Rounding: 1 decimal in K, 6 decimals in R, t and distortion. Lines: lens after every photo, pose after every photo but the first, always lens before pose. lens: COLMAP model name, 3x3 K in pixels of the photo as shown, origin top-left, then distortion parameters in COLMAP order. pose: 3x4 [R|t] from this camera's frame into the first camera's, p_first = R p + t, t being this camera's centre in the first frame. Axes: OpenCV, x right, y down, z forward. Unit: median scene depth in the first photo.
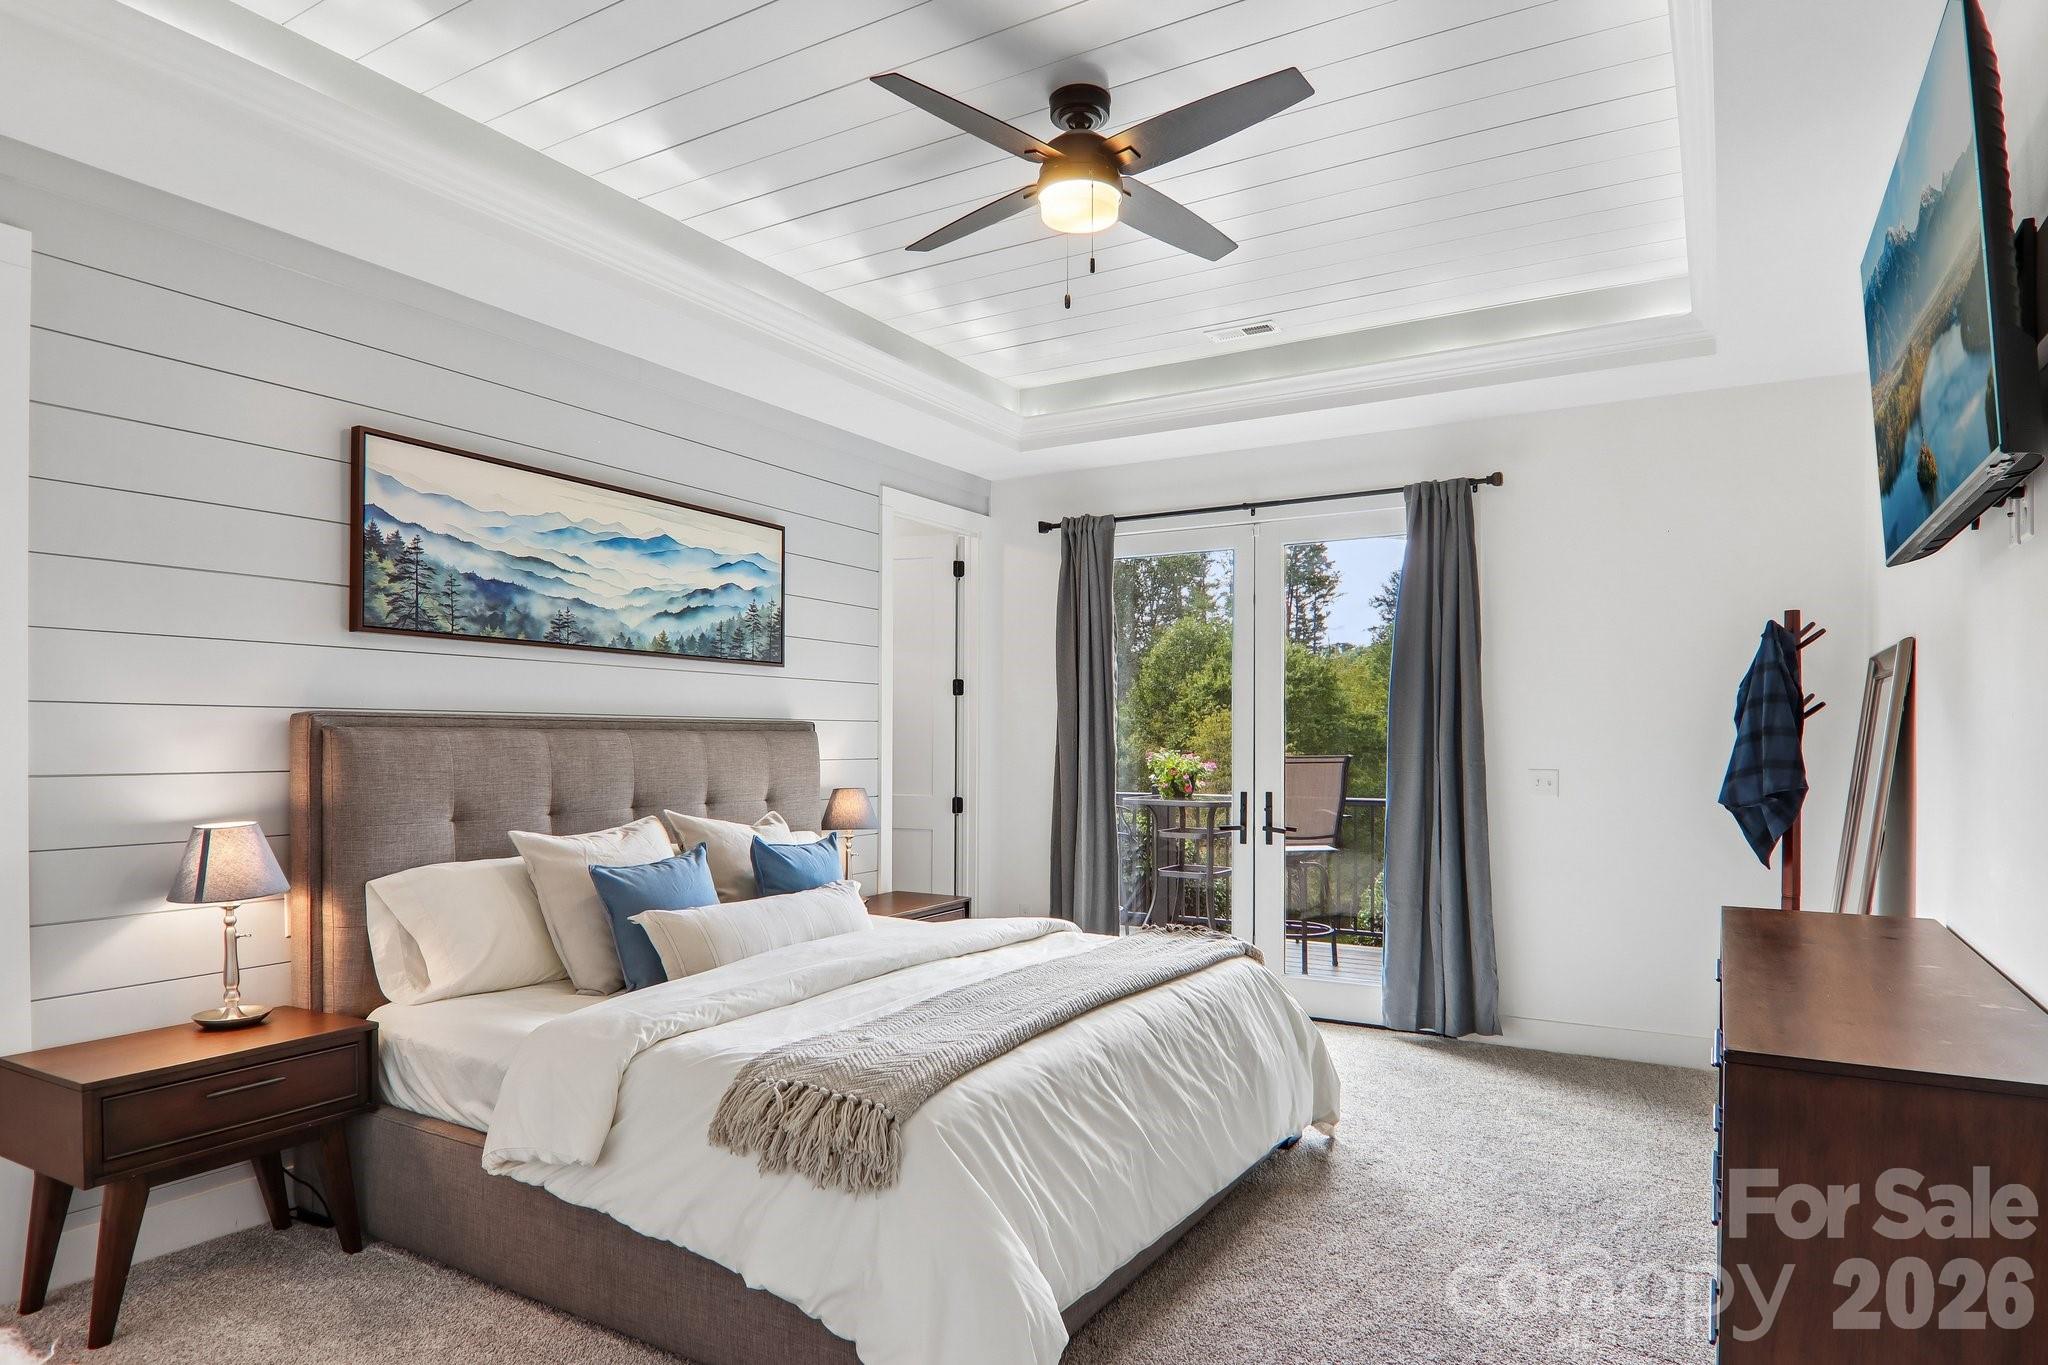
lens RADIAL K [[1156.7, 0, 1035.5], [0, 1156.7, 728.3], [0, 0, 1]] dist [0.014643, -0.029875]
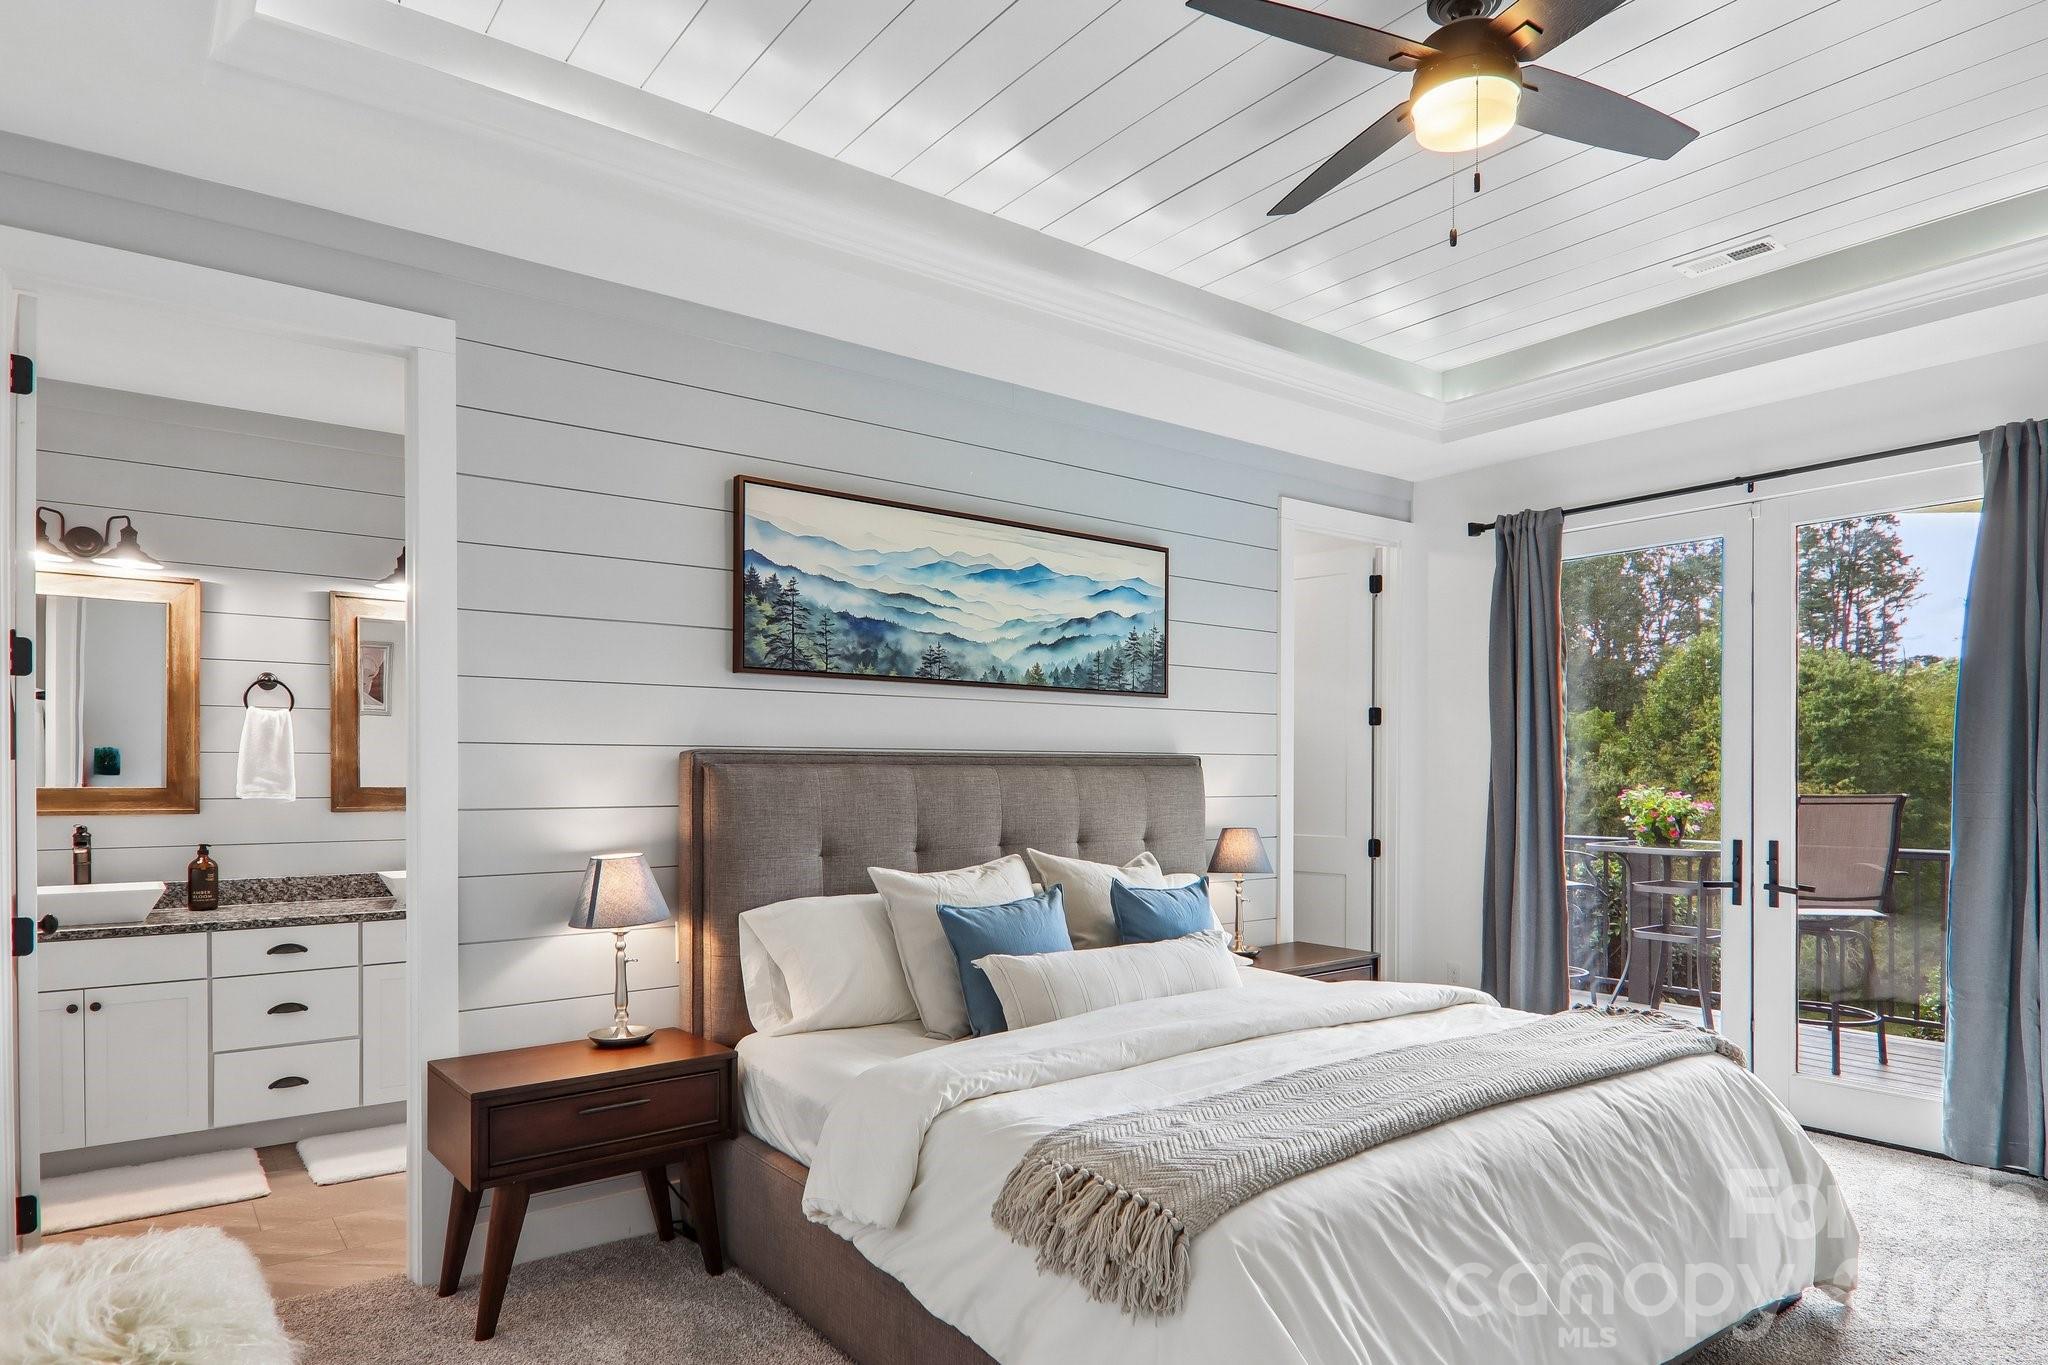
lens RADIAL K [[1173.6, 0, 1055.4], [0, 1173.6, 769.7], [0, 0, 1]] dist [0.027657, -0.026223]
pose [[0.930503, -0.003614, -0.366267, 0.063433], [0.005455, 0.999977, 0.003992, 0.001247], [0.366244, -0.005712, 0.930501, 0.110353]]
